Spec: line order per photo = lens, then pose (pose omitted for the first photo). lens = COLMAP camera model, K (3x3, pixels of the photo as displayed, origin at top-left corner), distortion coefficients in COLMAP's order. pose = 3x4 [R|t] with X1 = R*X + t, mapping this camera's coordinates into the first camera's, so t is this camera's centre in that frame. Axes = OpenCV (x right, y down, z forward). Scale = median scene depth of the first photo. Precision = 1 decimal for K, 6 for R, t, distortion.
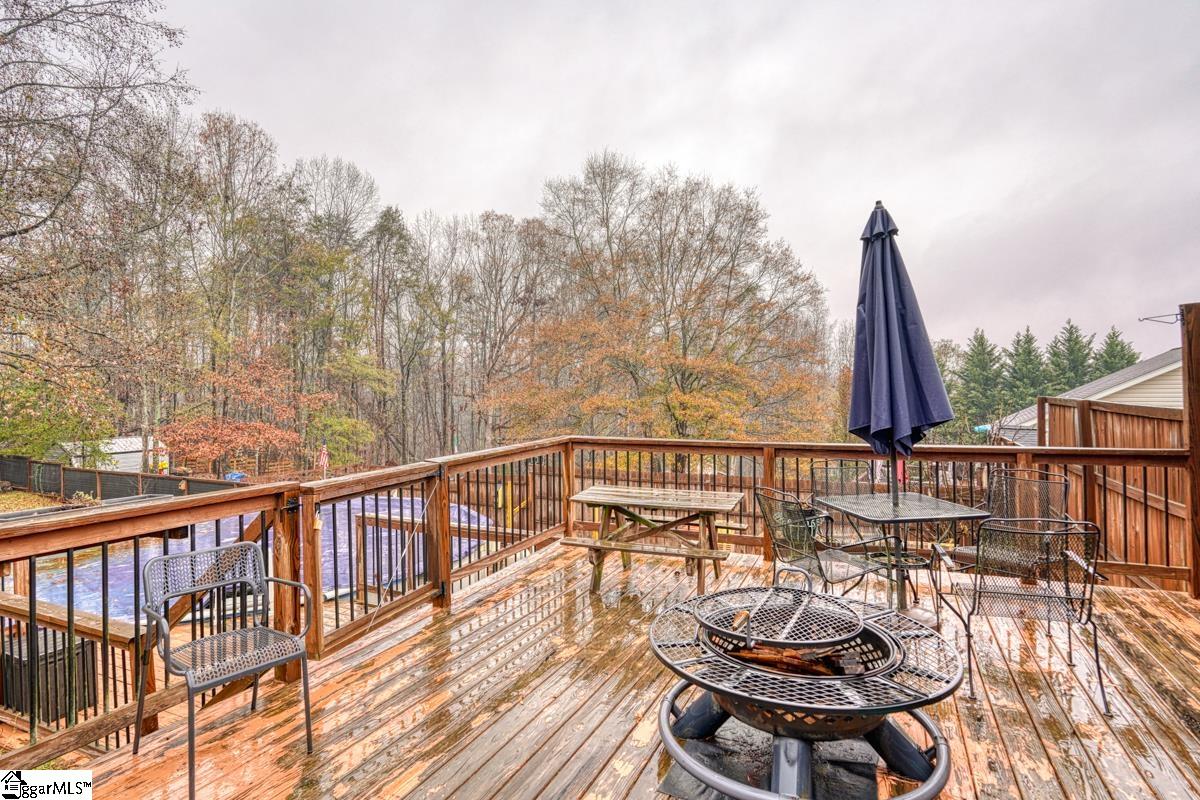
lens RADIAL K [[609.7, 0, 598.3], [0, 609.7, 392.4], [0, 0, 1]] dist [0.004692, -0.000017]
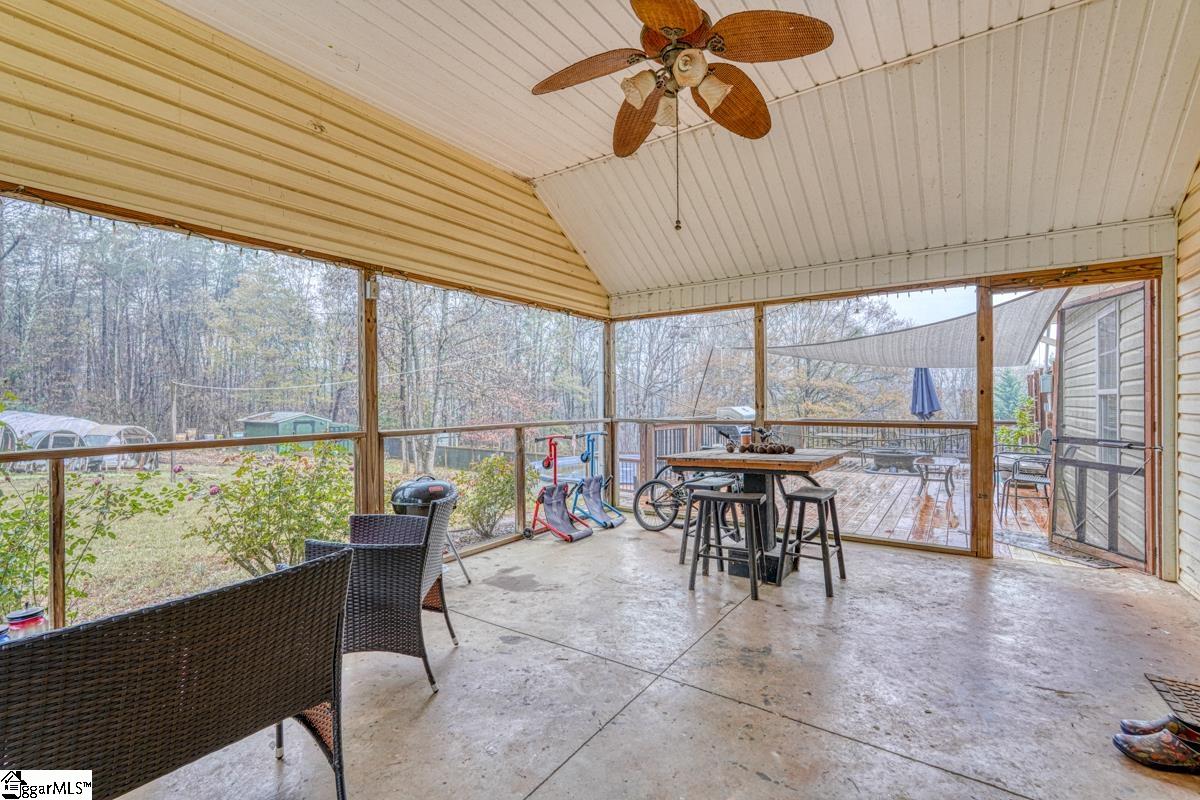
lens RADIAL K [[527.3, 0, 601.8], [0, 527.3, 406.0], [0, 0, 1]] dist [0.002039, 0.000293]
pose [[0.982601, 0.007390, -0.185583, -0.127699], [-0.006171, 0.999955, 0.007146, 0.001818], [0.185627, -0.005876, 0.982603, -0.382874]]
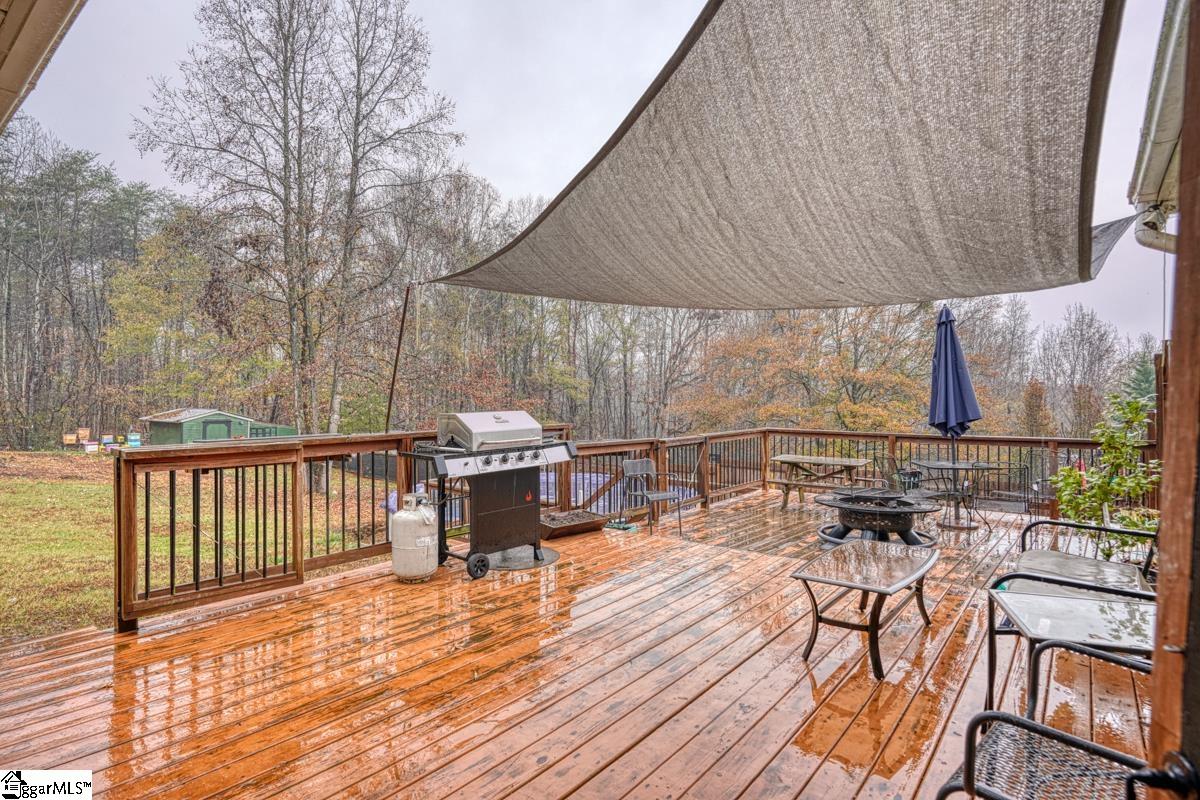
lens RADIAL K [[609.7, 0, 599.5], [0, 609.7, 404.8], [0, 0, 1]] dist [0.004692, -0.000017]
pose [[0.964658, 0.015040, -0.263074, -0.012856], [-0.012934, 0.999869, 0.009735, -0.000387], [0.263186, -0.005988, 0.964727, -0.187749]]
